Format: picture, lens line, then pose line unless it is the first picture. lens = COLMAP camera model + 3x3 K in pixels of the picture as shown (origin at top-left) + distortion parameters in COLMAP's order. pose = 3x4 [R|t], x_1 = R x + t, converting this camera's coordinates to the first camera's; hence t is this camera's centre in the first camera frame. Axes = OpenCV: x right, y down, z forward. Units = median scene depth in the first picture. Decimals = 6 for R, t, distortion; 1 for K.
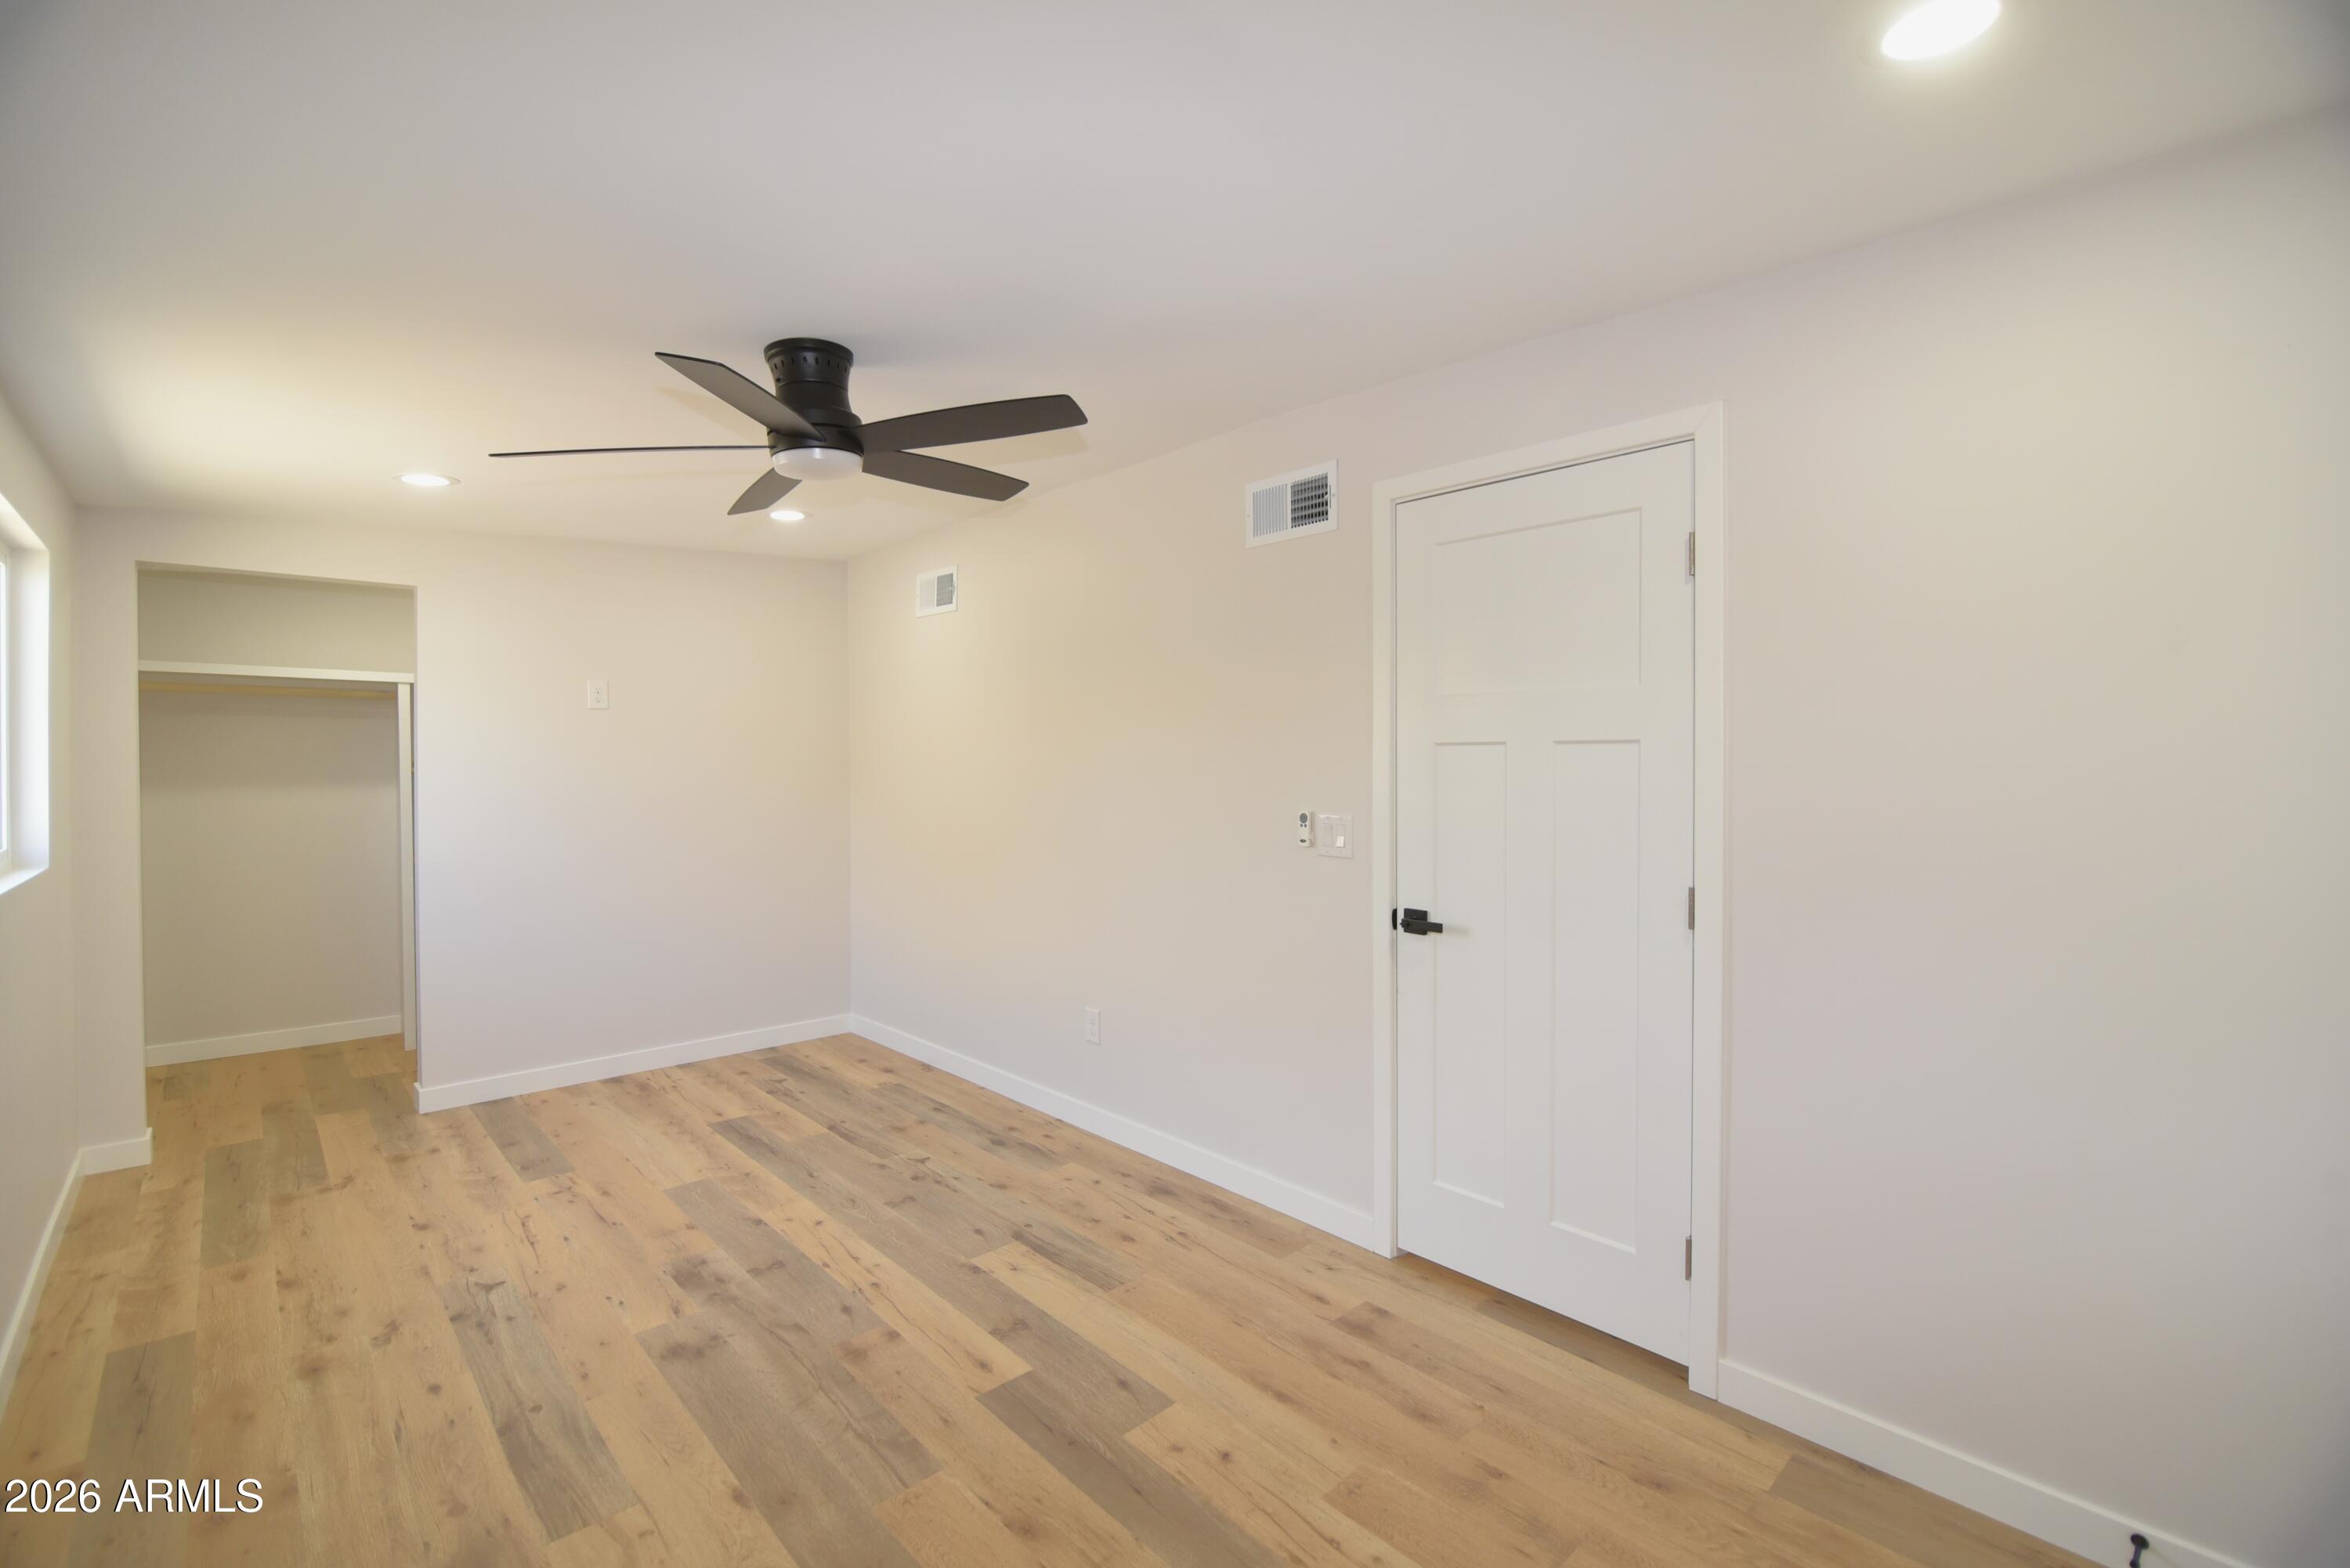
lens RADIAL K [[1016.6, 0, 1167.5], [0, 1016.6, 776.1], [0, 0, 1]] dist [-0.000350, -0.009037]
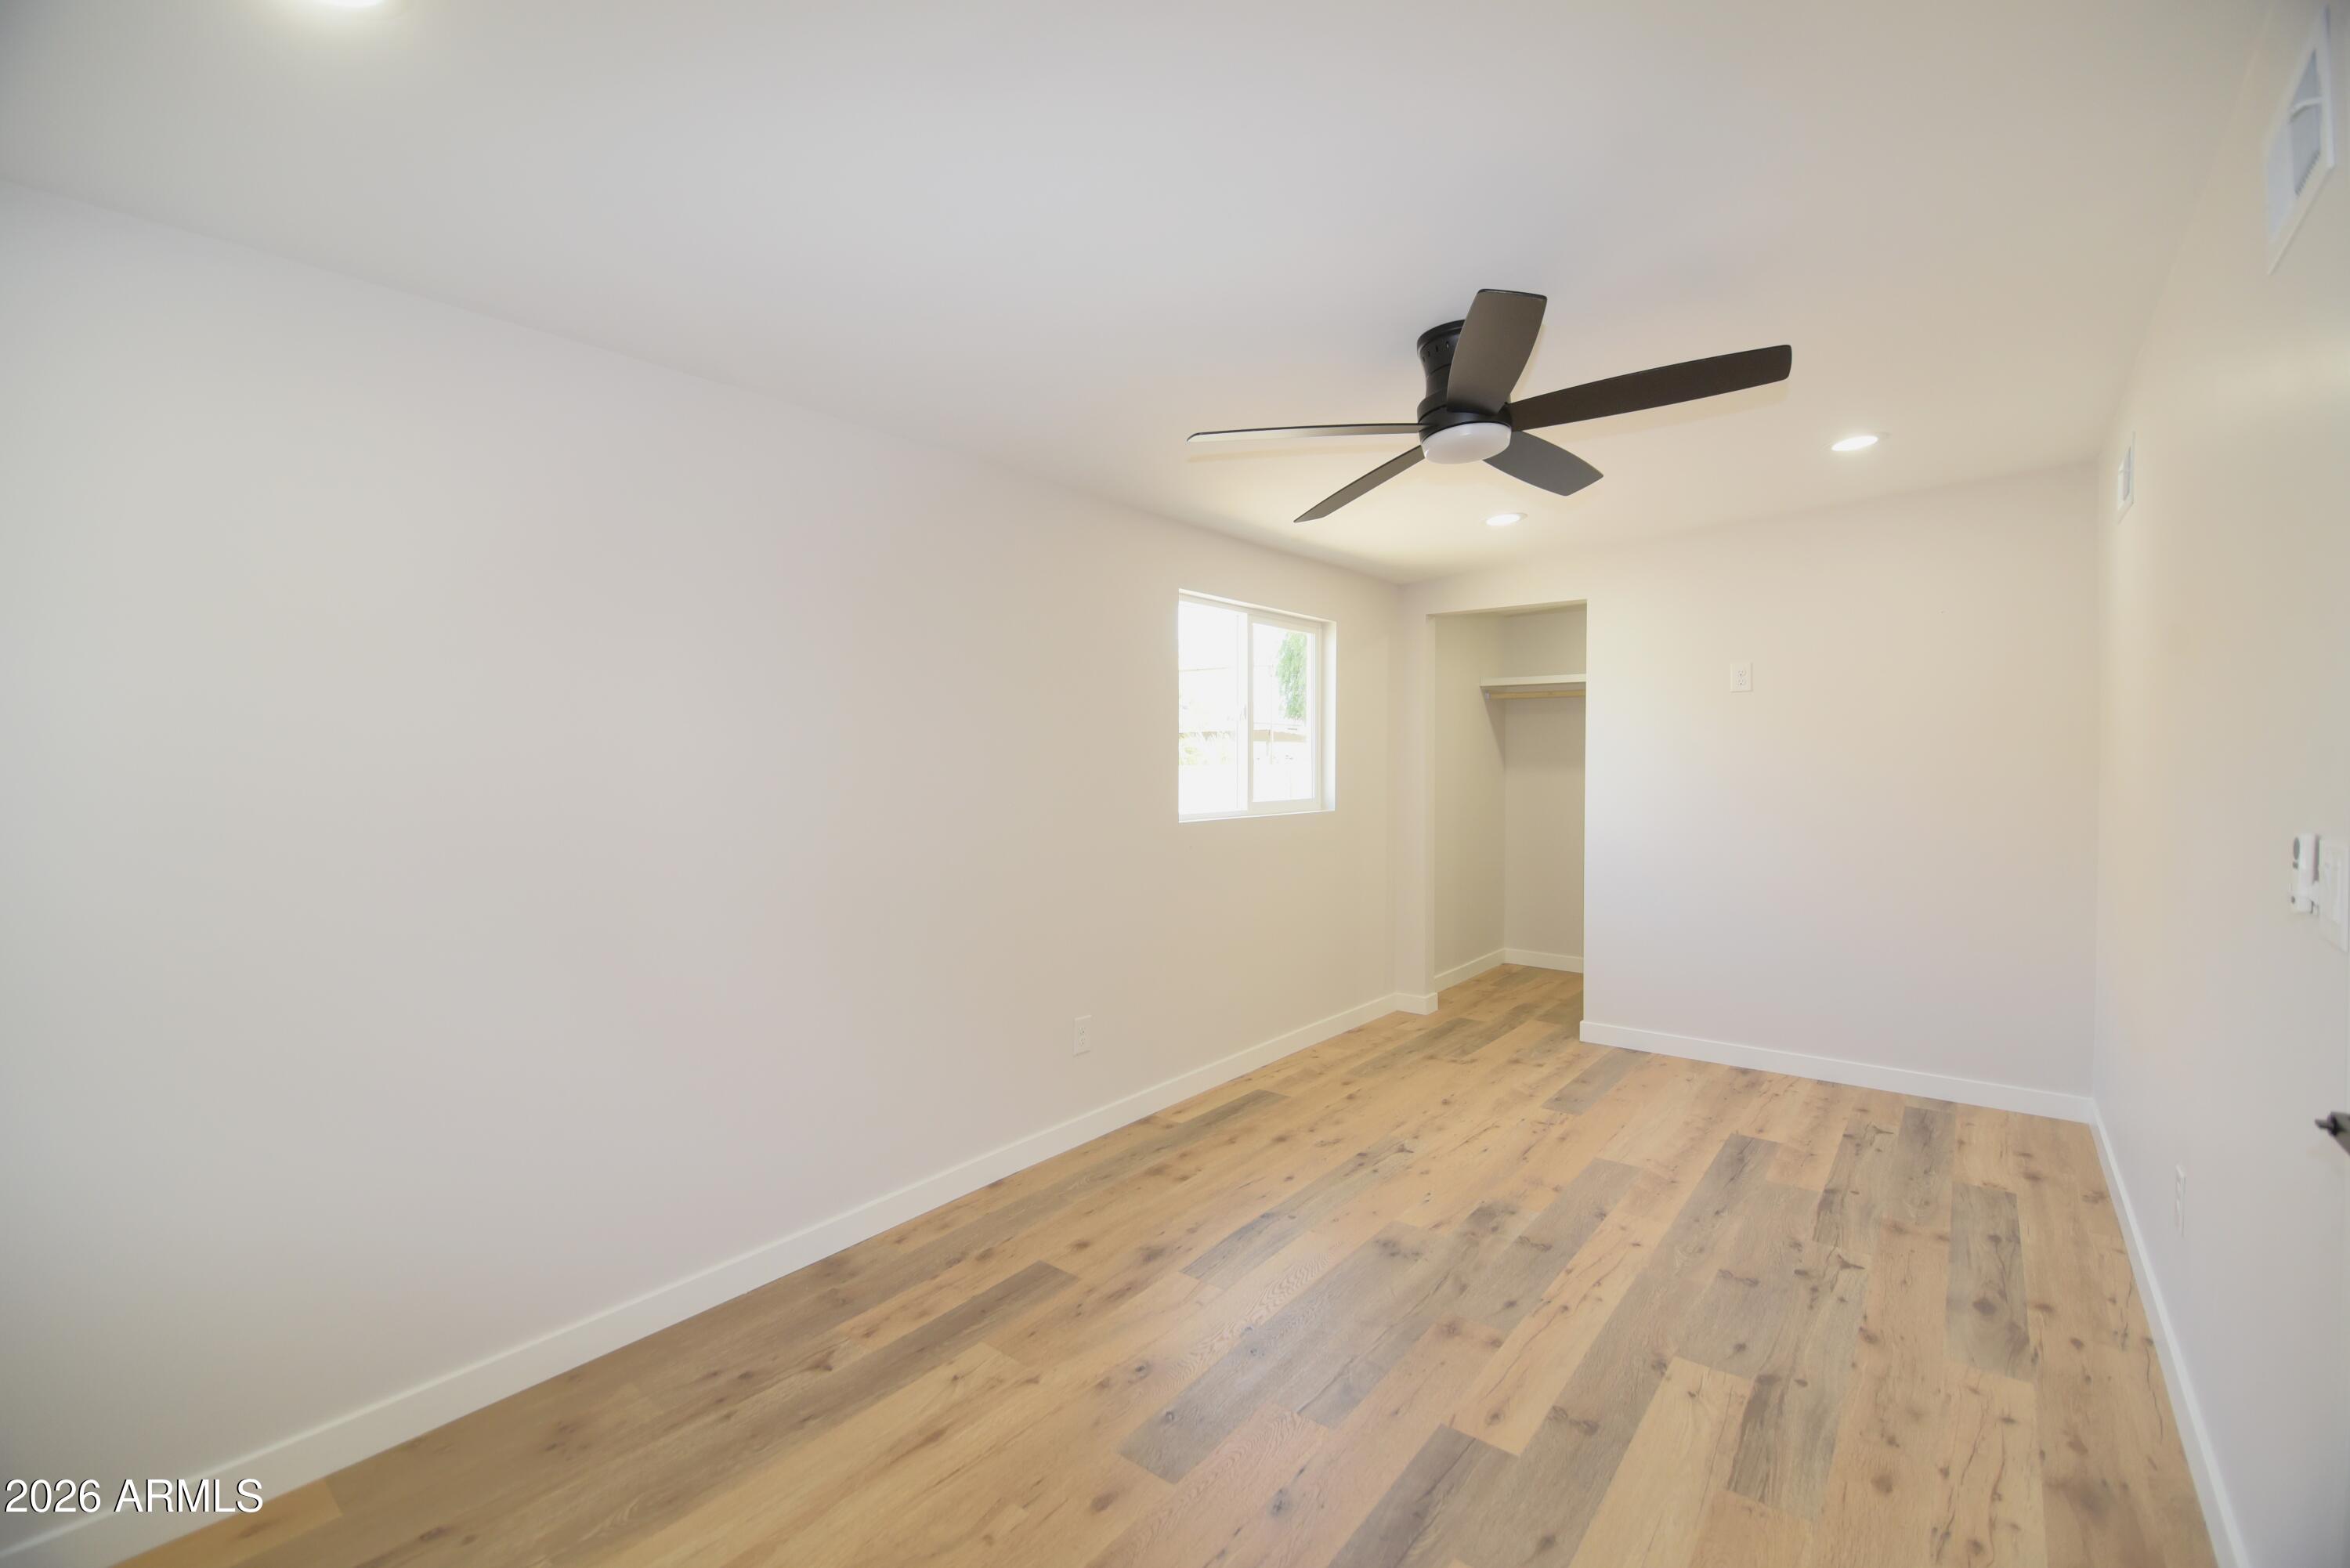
lens RADIAL K [[1016.6, 0, 1167.5], [0, 1016.6, 776.1], [0, 0, 1]] dist [-0.000350, -0.009037]
pose [[0.141174, 0.017298, -0.989834, 0.447603], [-0.009364, 0.999826, 0.016137, 0.006331], [0.989940, 0.006991, 0.141312, 0.406914]]
